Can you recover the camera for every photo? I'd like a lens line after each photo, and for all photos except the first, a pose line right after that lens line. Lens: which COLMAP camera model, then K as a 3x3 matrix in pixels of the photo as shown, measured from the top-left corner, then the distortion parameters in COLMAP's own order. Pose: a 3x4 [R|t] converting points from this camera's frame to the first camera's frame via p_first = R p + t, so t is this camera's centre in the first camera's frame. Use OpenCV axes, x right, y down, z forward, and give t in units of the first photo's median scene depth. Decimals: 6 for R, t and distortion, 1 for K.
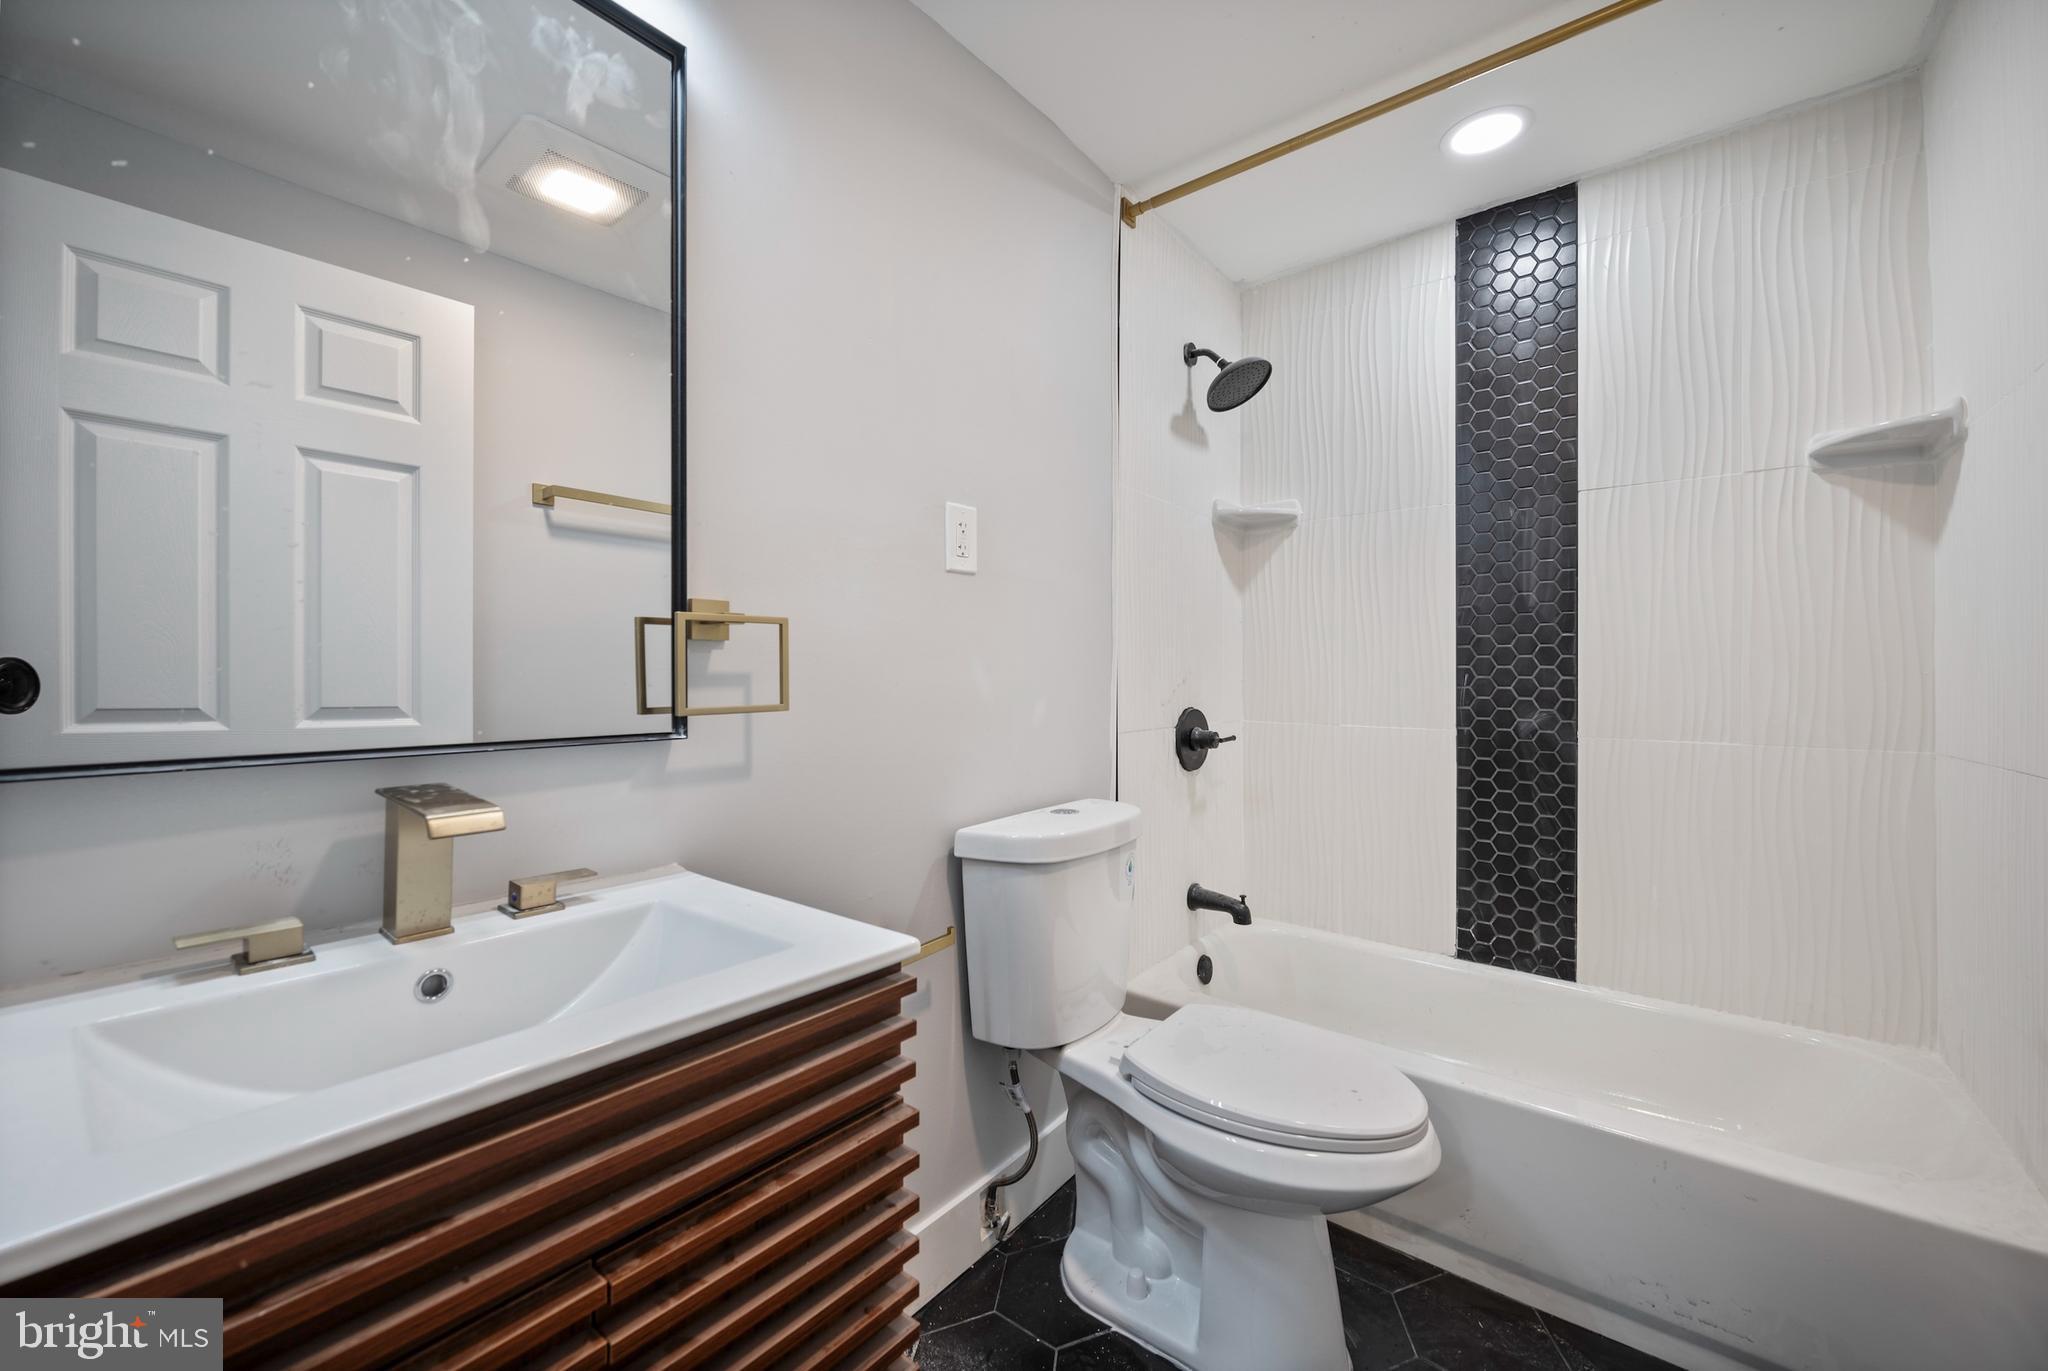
lens RADIAL K [[811.7, 0, 1011.3], [0, 811.7, 672.4], [0, 0, 1]] dist [-0.000808, -0.000596]
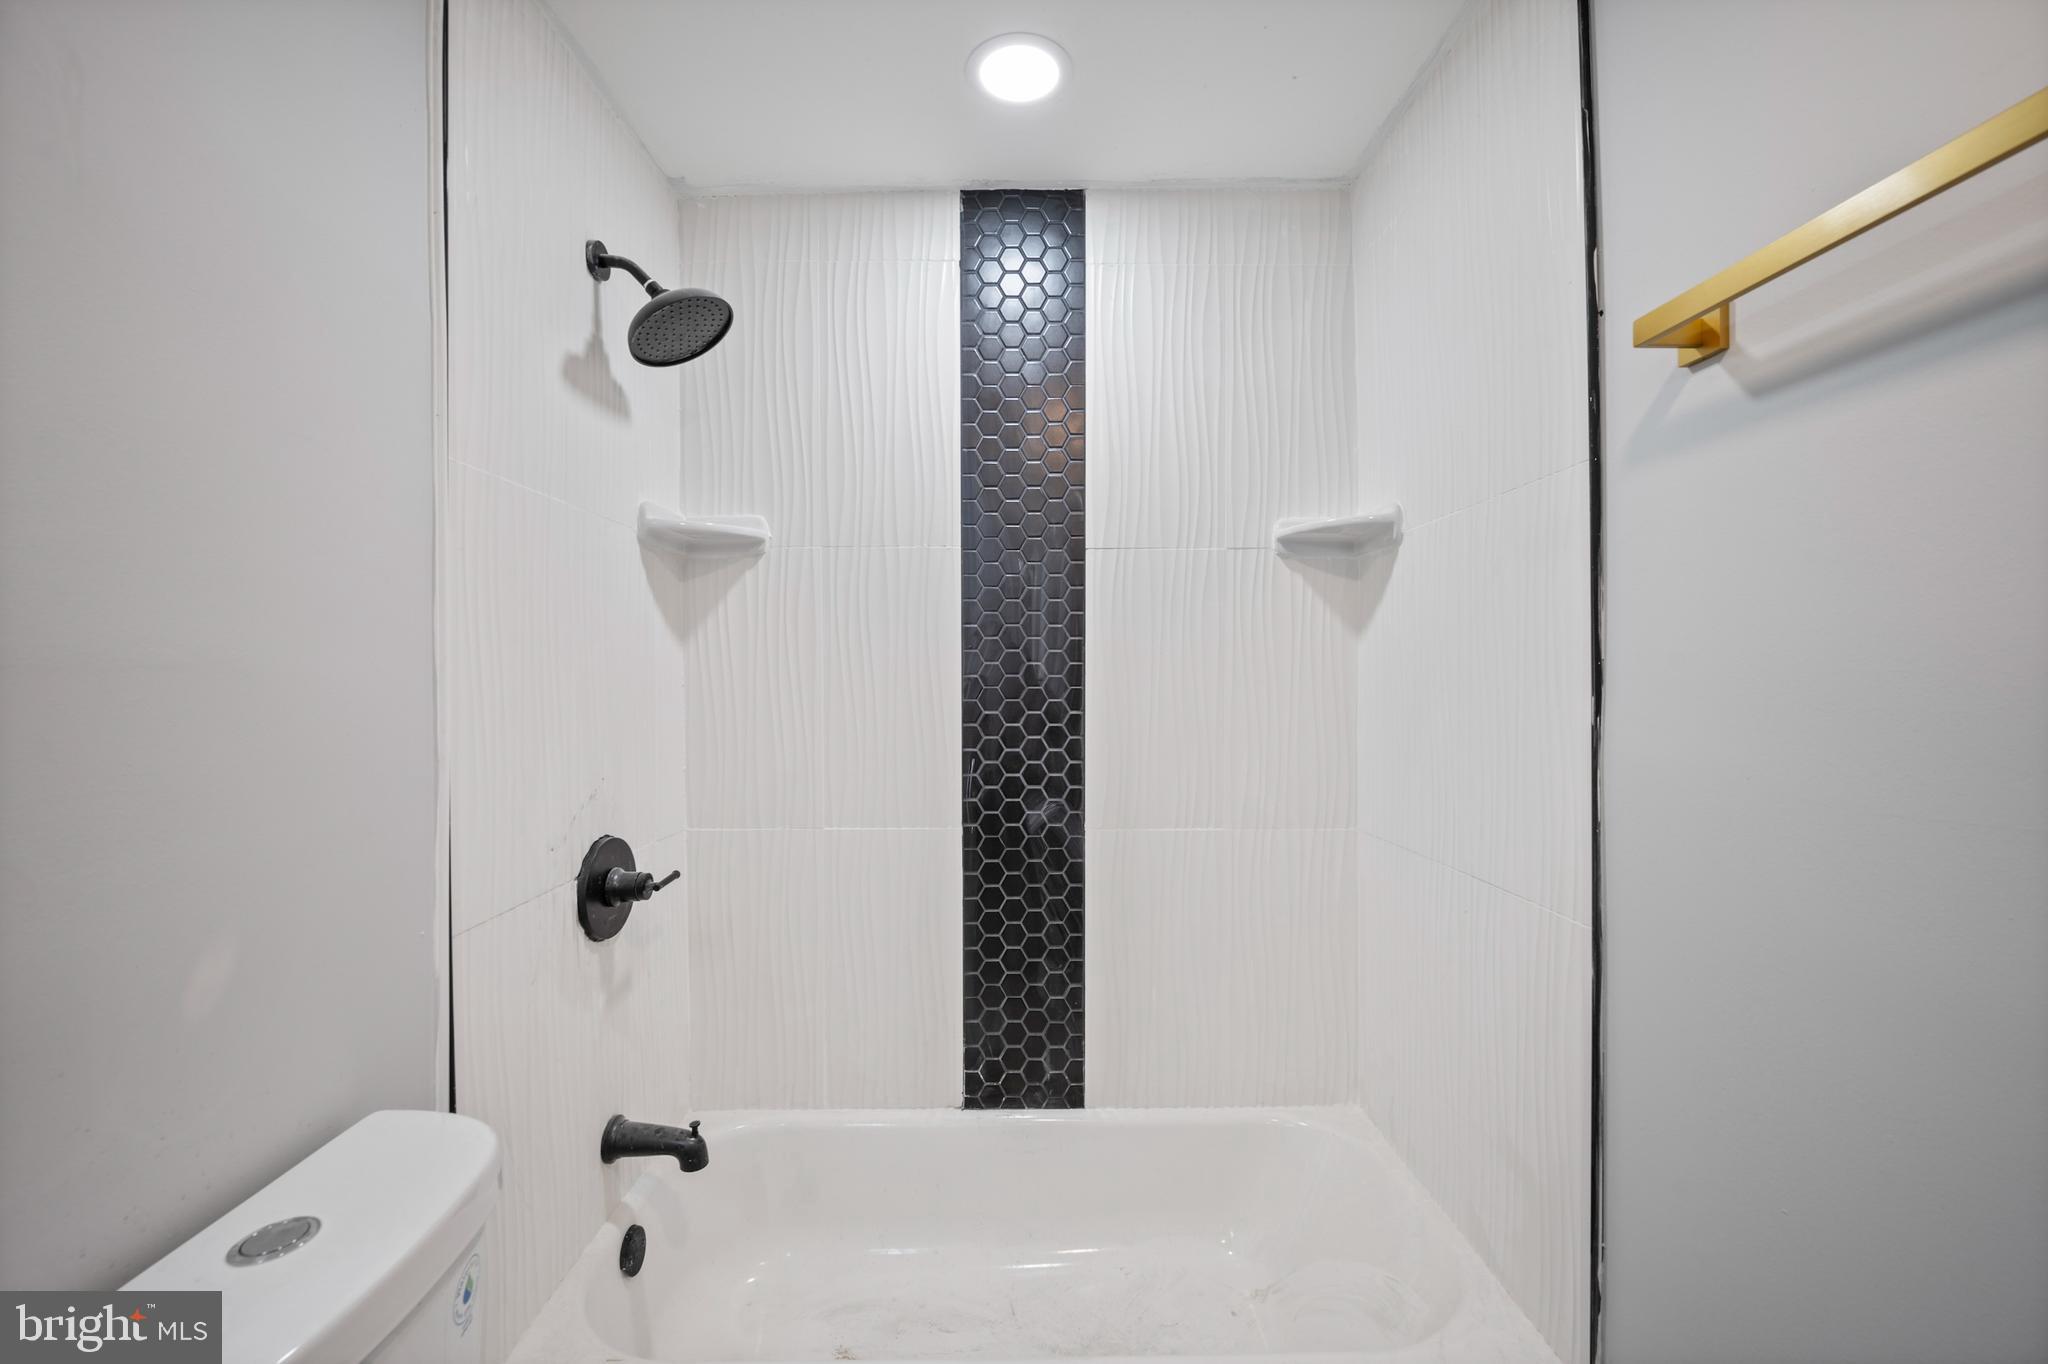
lens RADIAL K [[823.4, 0, 1011.2], [0, 823.4, 681.1], [0, 0, 1]] dist [-0.000218, 0.000073]
pose [[0.780377, -0.011170, 0.625210, 0.077531], [0.001948, 0.999879, 0.015432, -0.090405], [-0.625307, -0.010825, 0.780304, 0.340721]]
